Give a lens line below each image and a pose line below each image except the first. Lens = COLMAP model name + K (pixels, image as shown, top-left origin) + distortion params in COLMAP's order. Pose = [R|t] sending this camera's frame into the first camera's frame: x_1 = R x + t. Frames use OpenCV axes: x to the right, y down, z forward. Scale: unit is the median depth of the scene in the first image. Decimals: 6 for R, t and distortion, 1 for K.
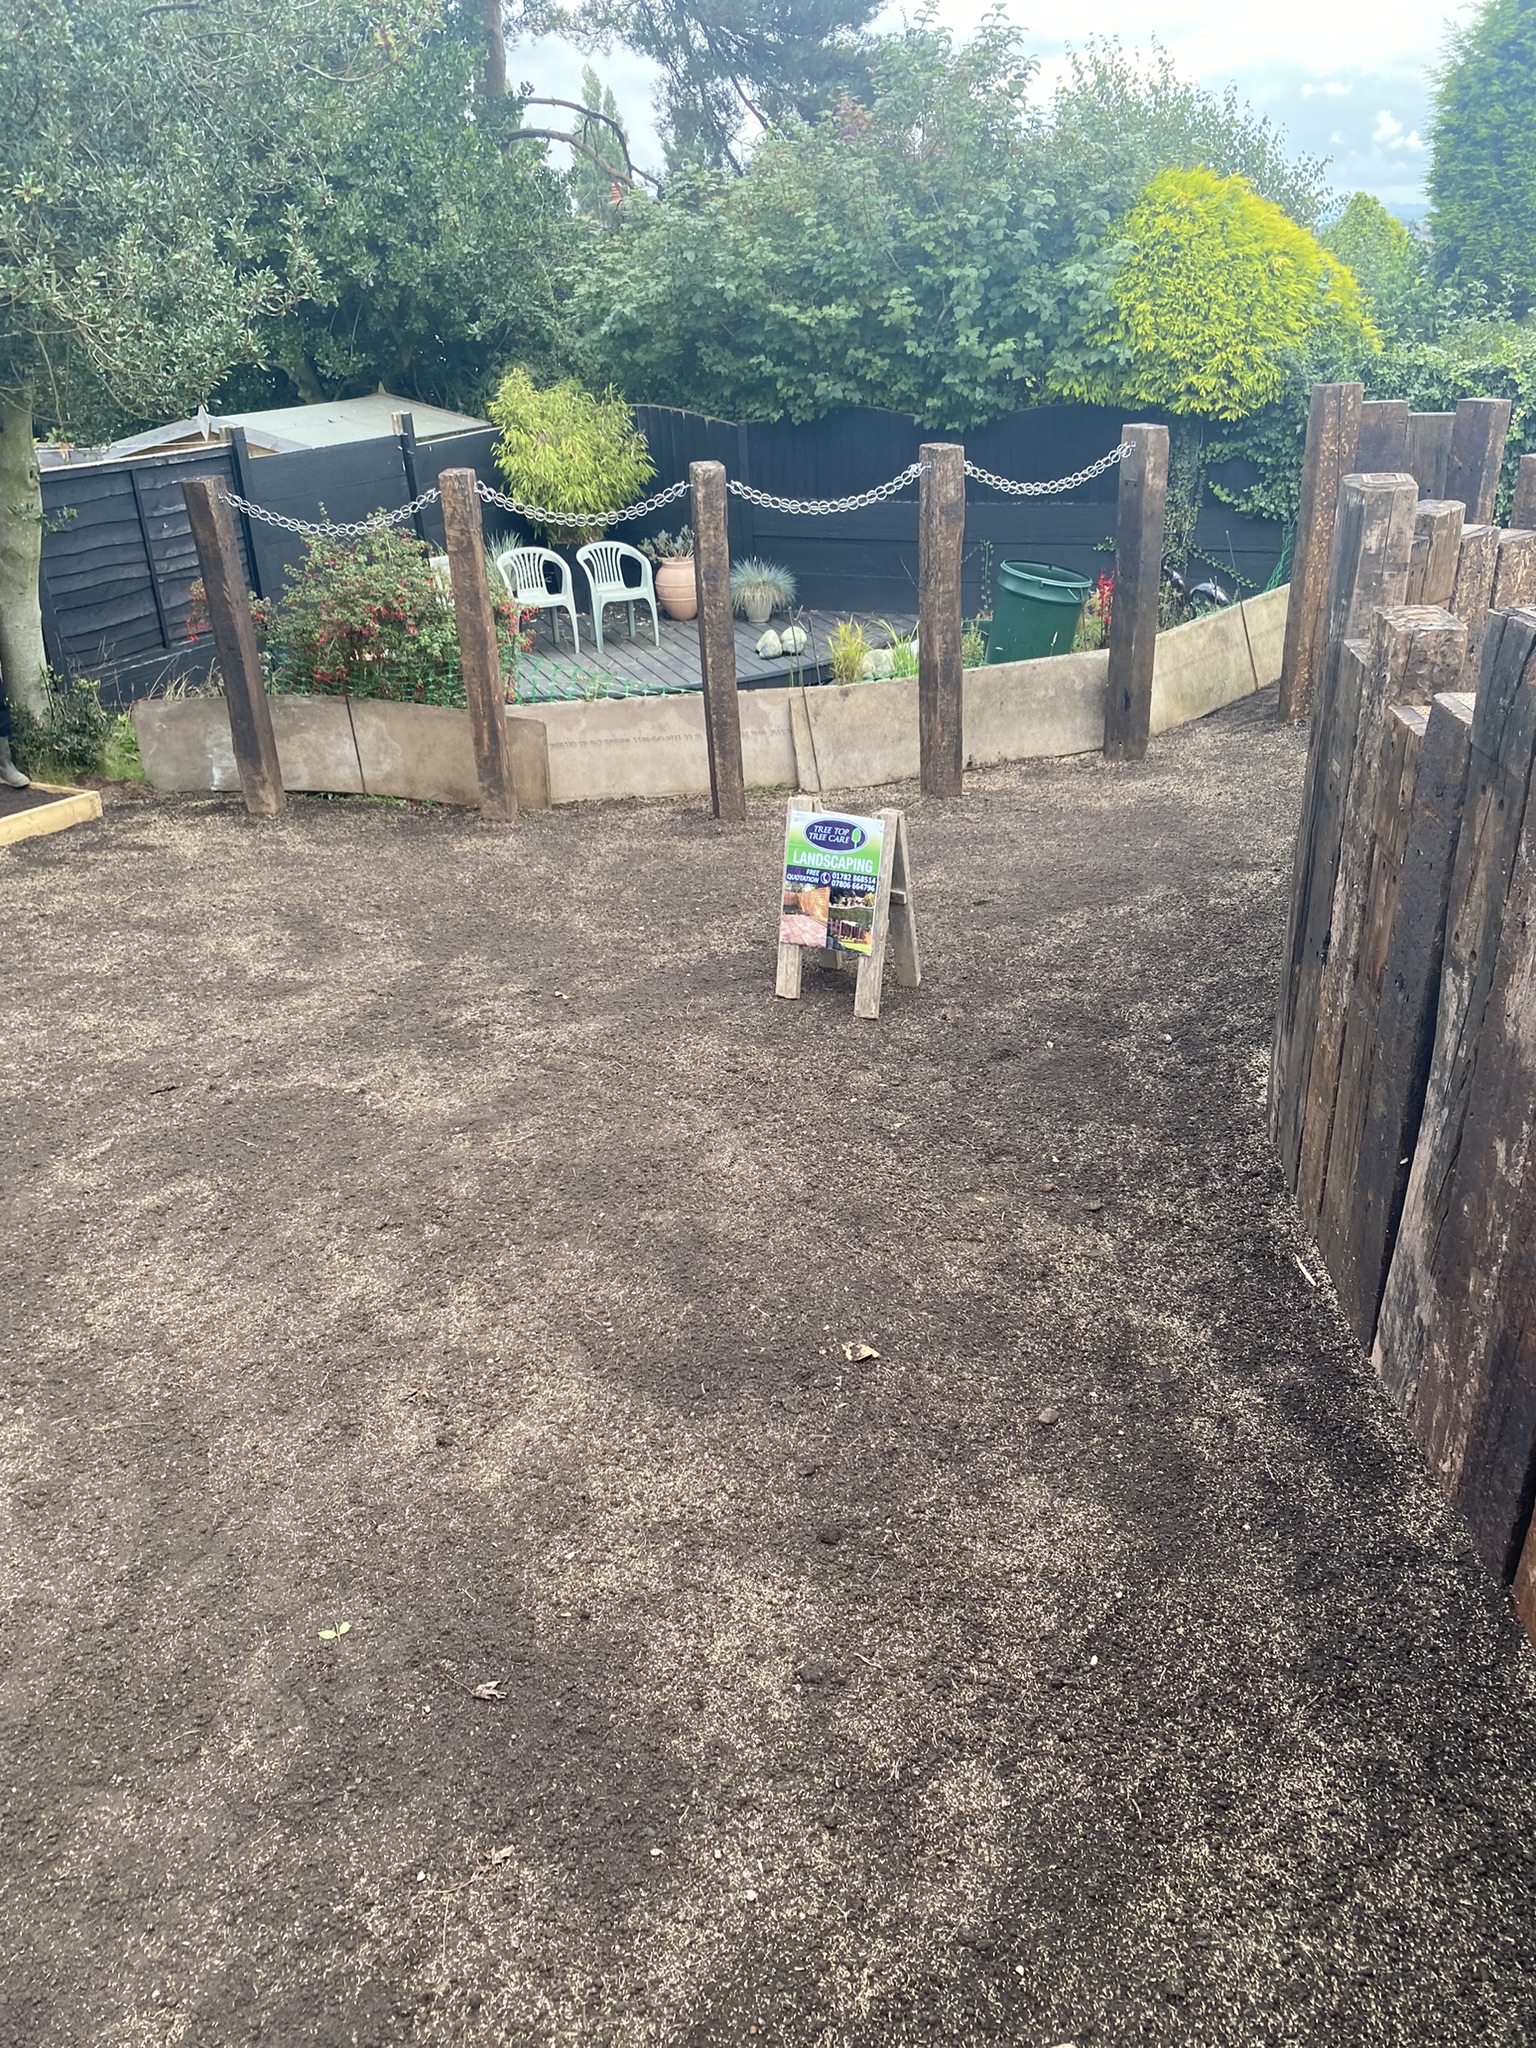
lens RADIAL K [[1535.4, 0, 766.6], [0, 1535.4, 1048.5], [0, 0, 1]] dist [0.026943, -0.021766]
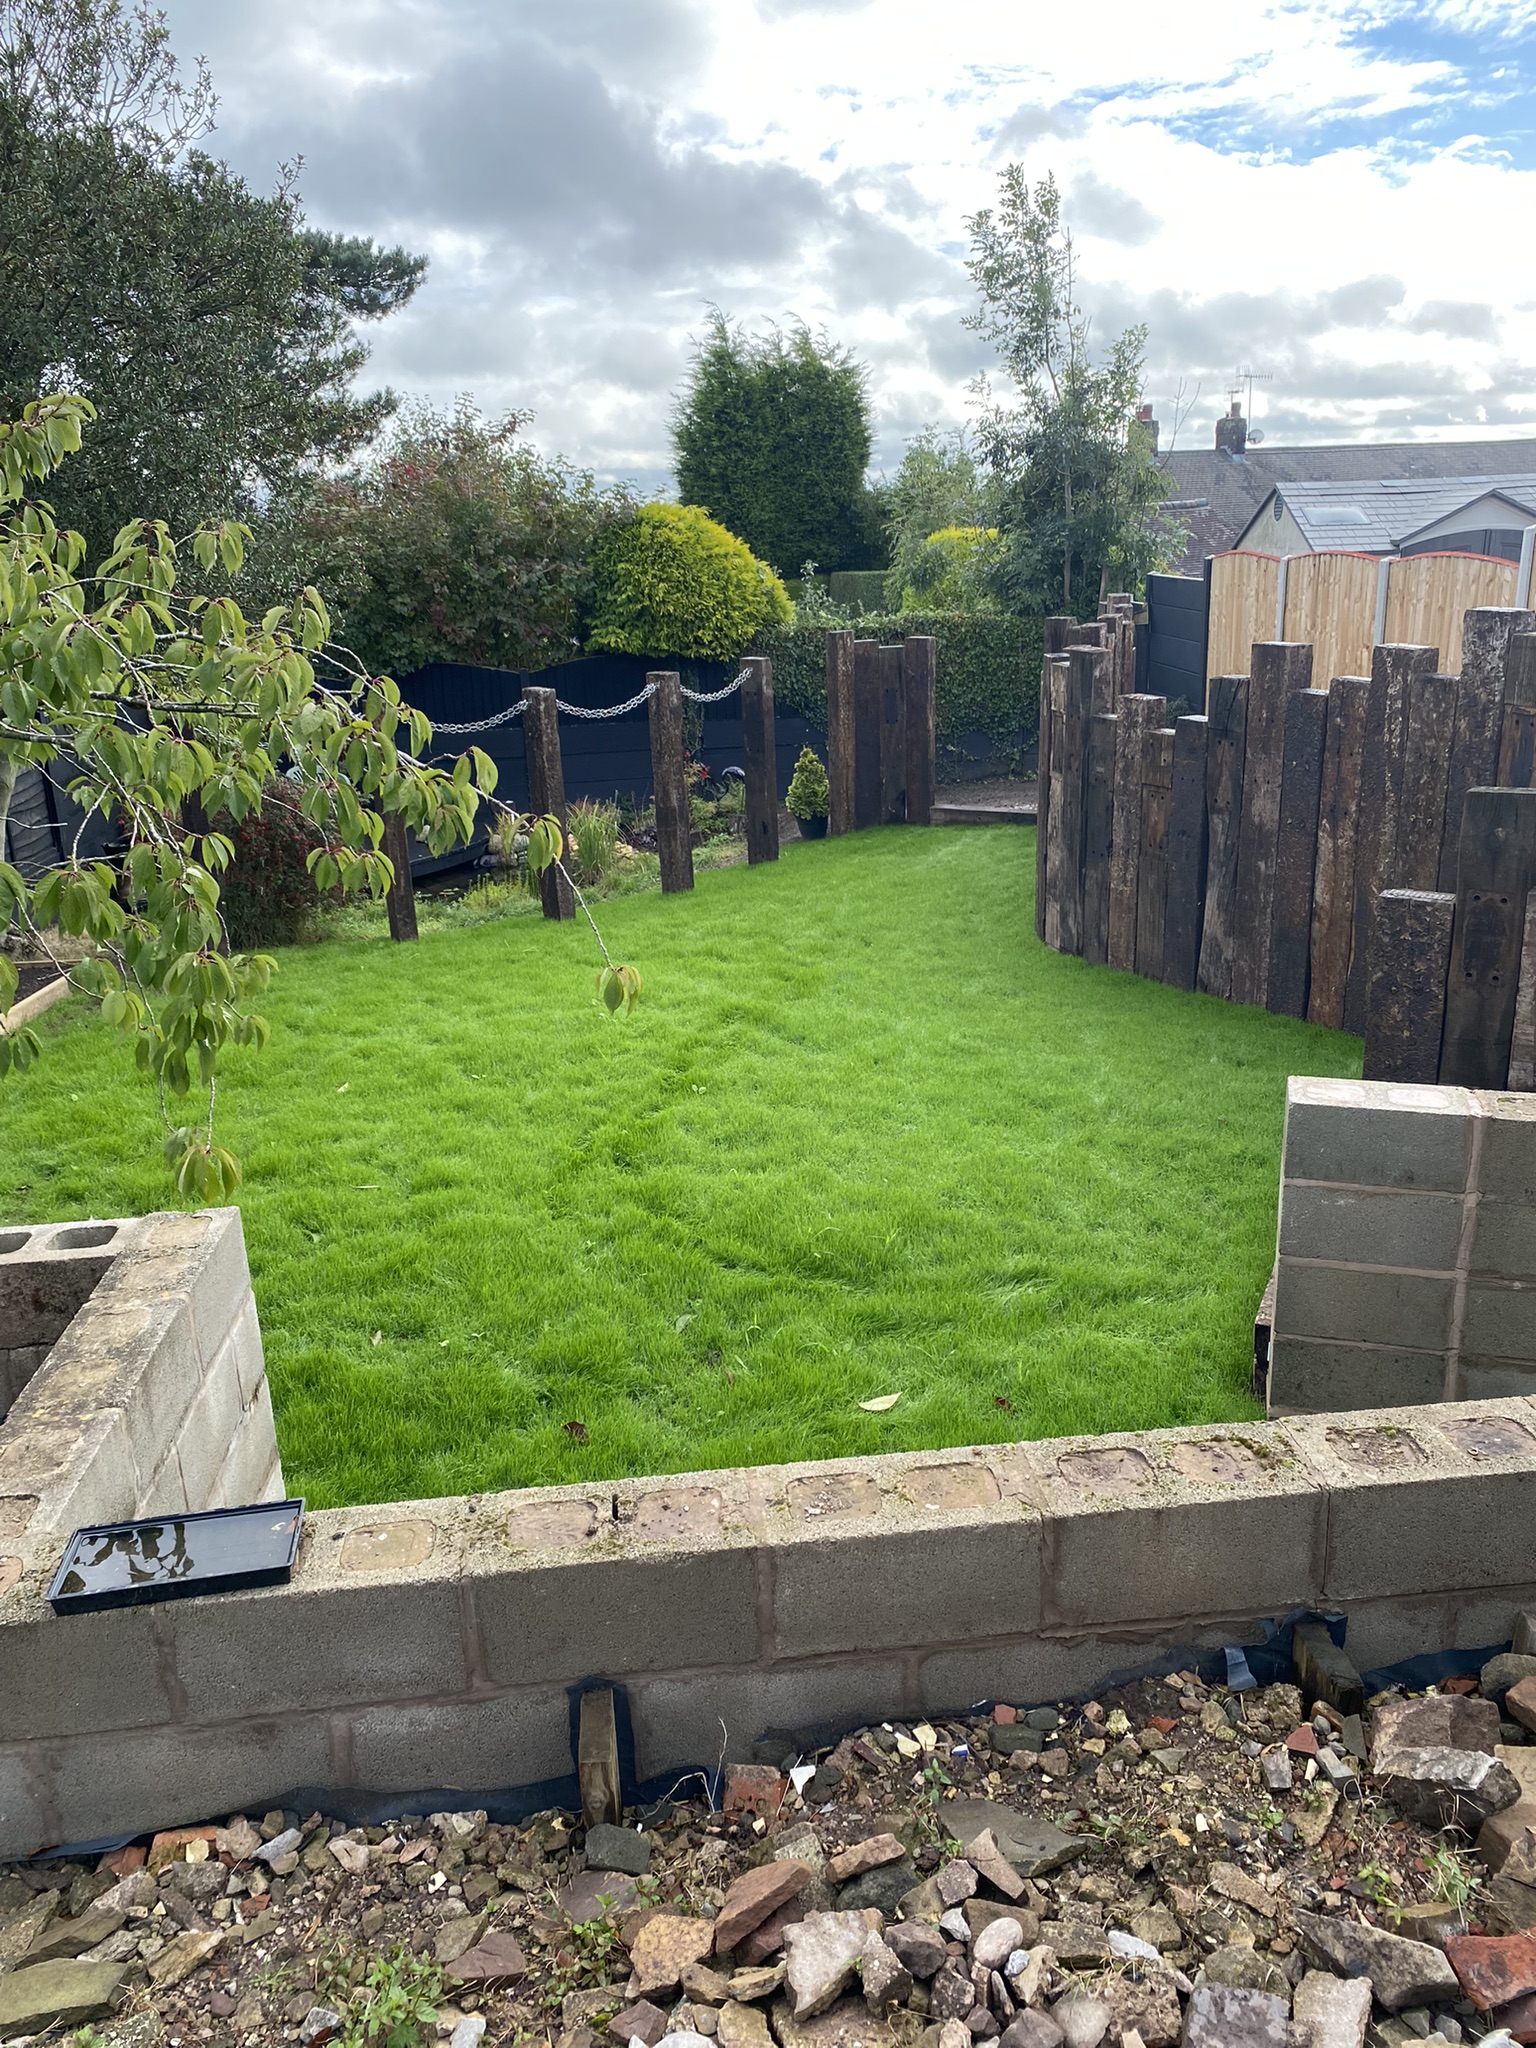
lens RADIAL K [[1582.5, 0, 788.6], [0, 1582.5, 1006.2], [0, 0, 1]] dist [0.026589, -0.016980]
pose [[0.862993, -0.144054, 0.484243, -0.440193], [0.234562, 0.963166, -0.131498, 0.130241], [-0.447464, 0.227067, 0.864995, -0.273268]]
